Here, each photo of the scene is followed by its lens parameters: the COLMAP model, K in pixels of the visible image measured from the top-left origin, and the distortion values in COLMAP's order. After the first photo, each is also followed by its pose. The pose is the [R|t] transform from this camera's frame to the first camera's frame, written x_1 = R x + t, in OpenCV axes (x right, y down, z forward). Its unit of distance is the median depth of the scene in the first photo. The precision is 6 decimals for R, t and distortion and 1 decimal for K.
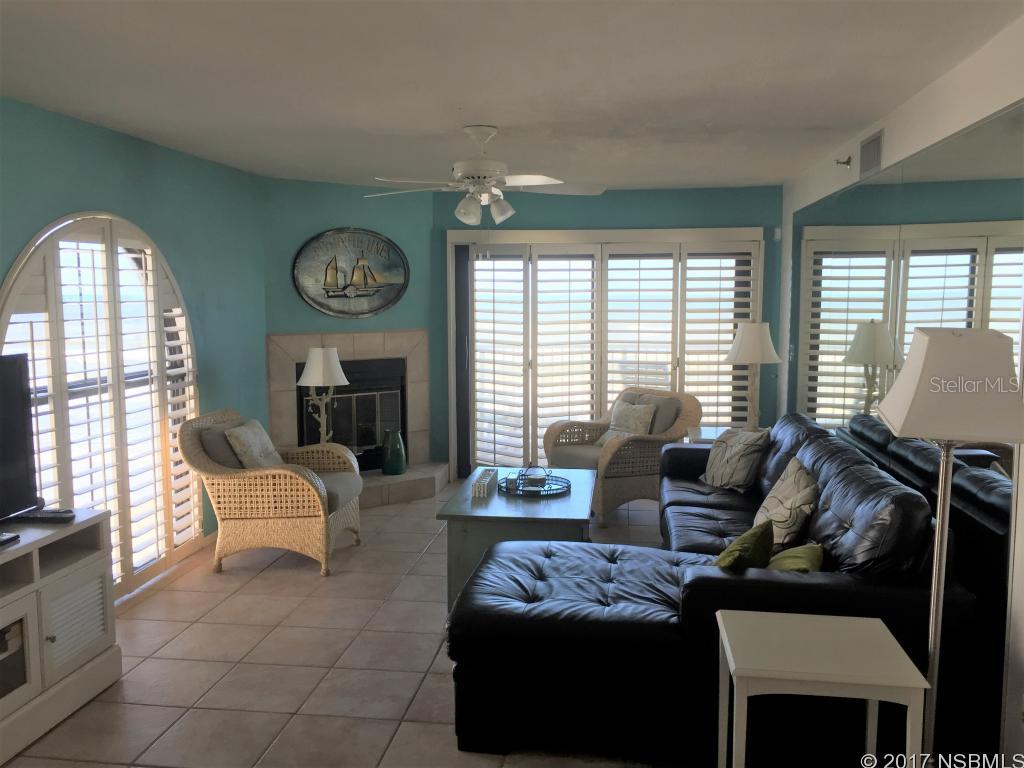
lens RADIAL K [[878.3, 0, 506.6], [0, 878.3, 392.2], [0, 0, 1]] dist [0.037930, -0.038979]
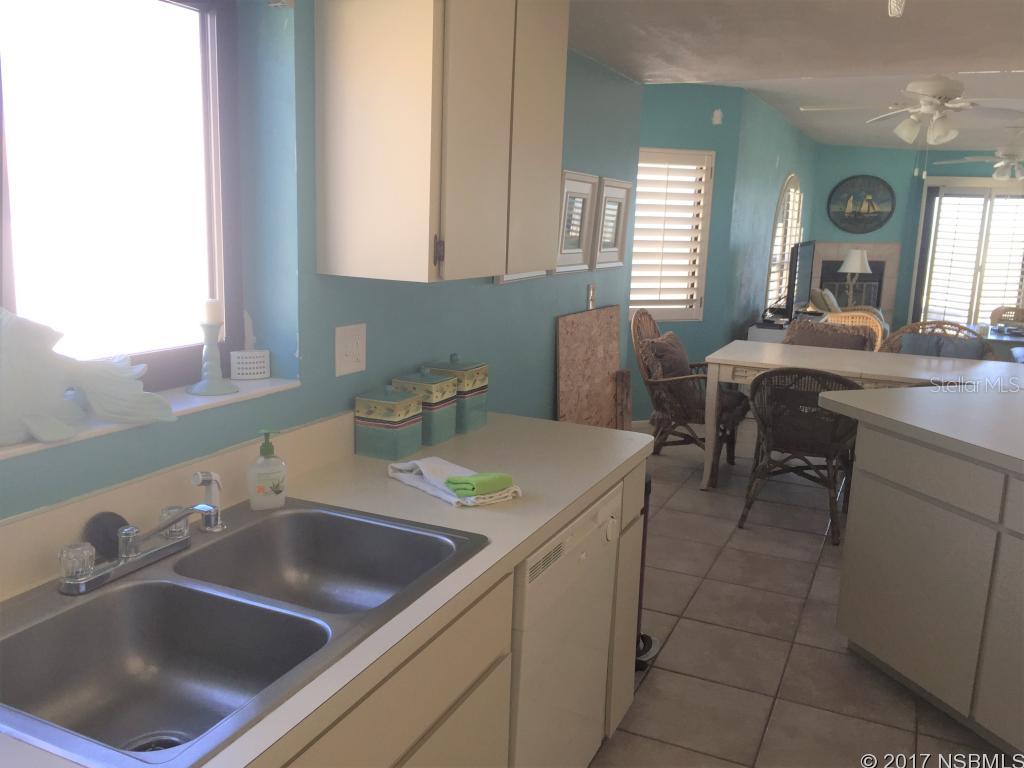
lens RADIAL K [[878.3, 0, 511.7], [0, 878.3, 382.0], [0, 0, 1]] dist [0.037930, -0.038979]
pose [[0.956333, 0.084522, -0.279791, -0.300321], [-0.064193, 0.994640, 0.081055, 0.090507], [0.285142, -0.059555, 0.956633, -0.688643]]
